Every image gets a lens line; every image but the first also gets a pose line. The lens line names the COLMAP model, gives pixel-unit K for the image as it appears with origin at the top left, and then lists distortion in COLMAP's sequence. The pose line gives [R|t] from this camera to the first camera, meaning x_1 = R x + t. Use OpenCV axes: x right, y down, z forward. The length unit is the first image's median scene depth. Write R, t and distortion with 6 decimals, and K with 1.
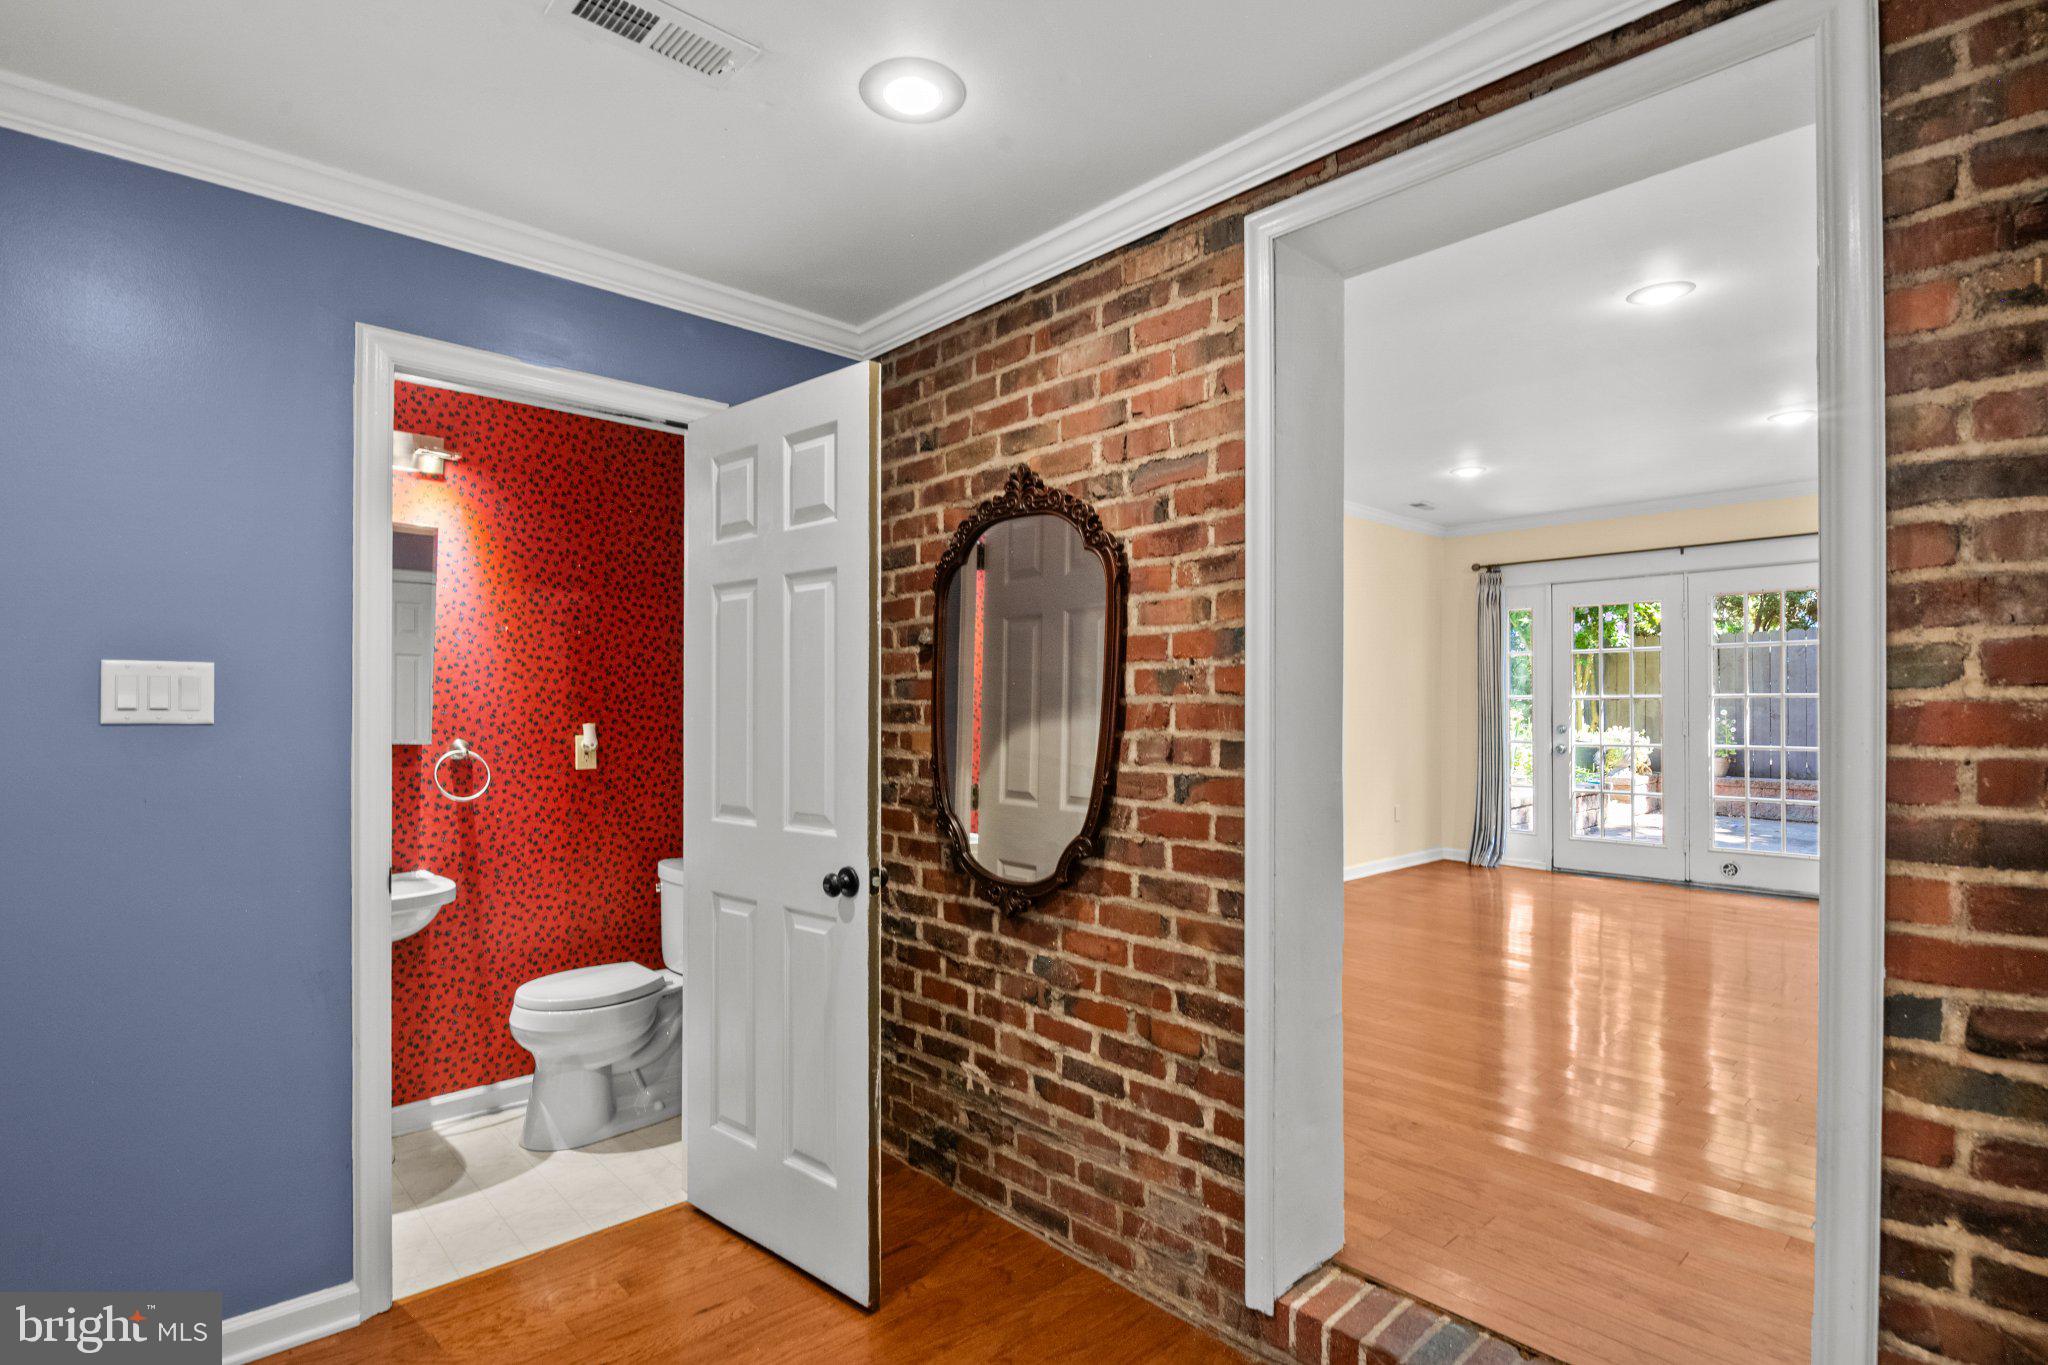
lens RADIAL K [[992.1, 0, 1034.1], [0, 992.1, 696.3], [0, 0, 1]] dist [-0.002403, -0.000212]
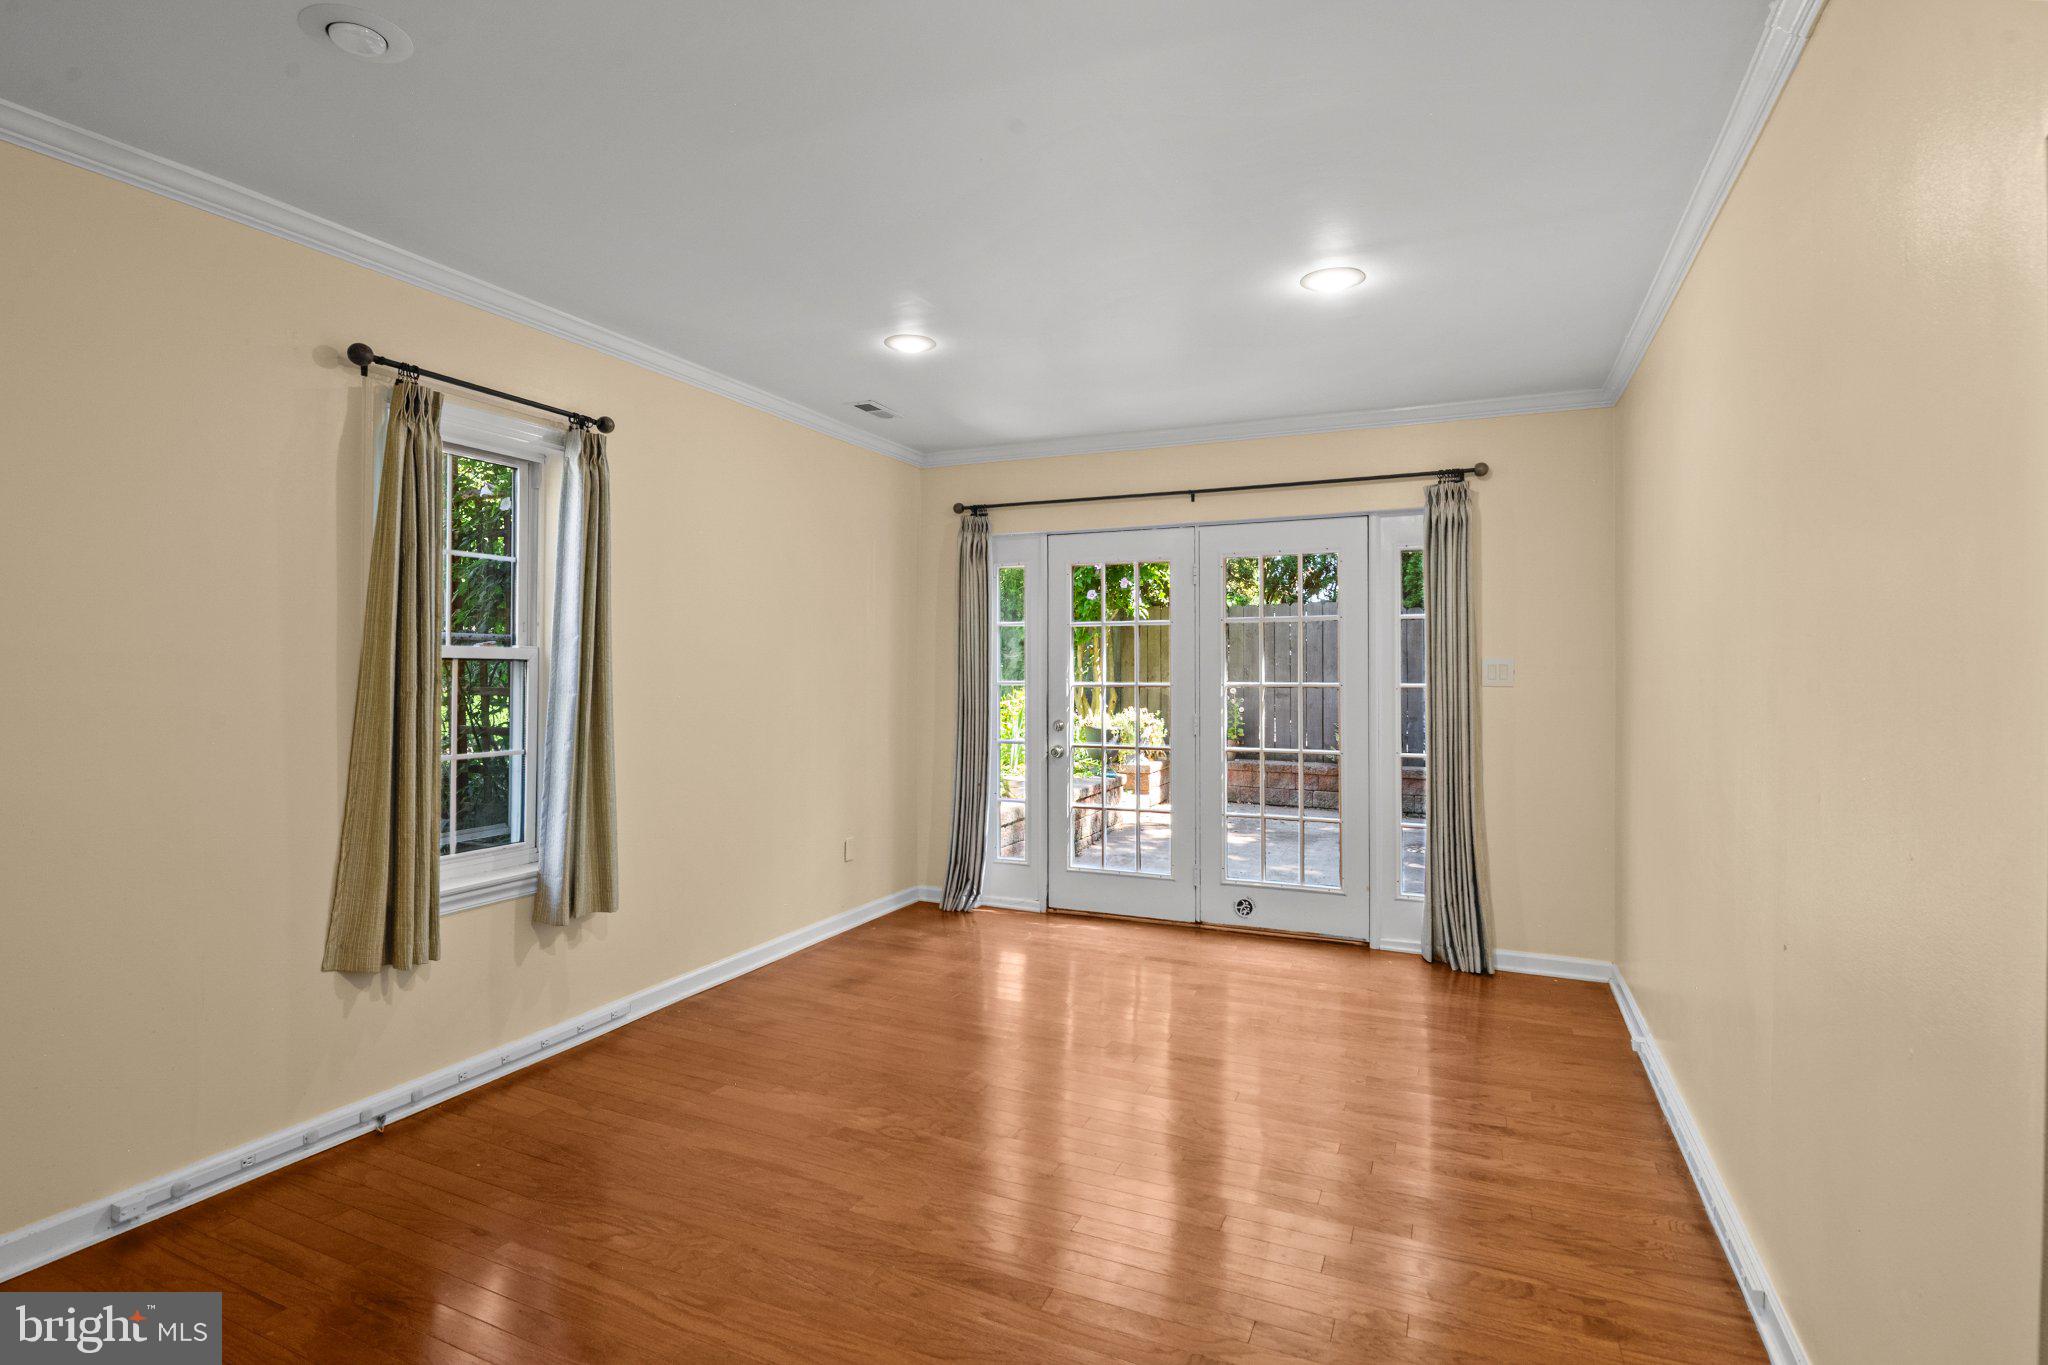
lens RADIAL K [[992.1, 0, 1022.1], [0, 992.1, 661.1], [0, 0, 1]] dist [-0.002403, -0.000212]
pose [[0.918836, 0.001206, 0.394639, 0.199099], [-0.002298, 0.999995, 0.002296, -0.017576], [-0.394634, -0.003016, 0.918833, 0.300993]]
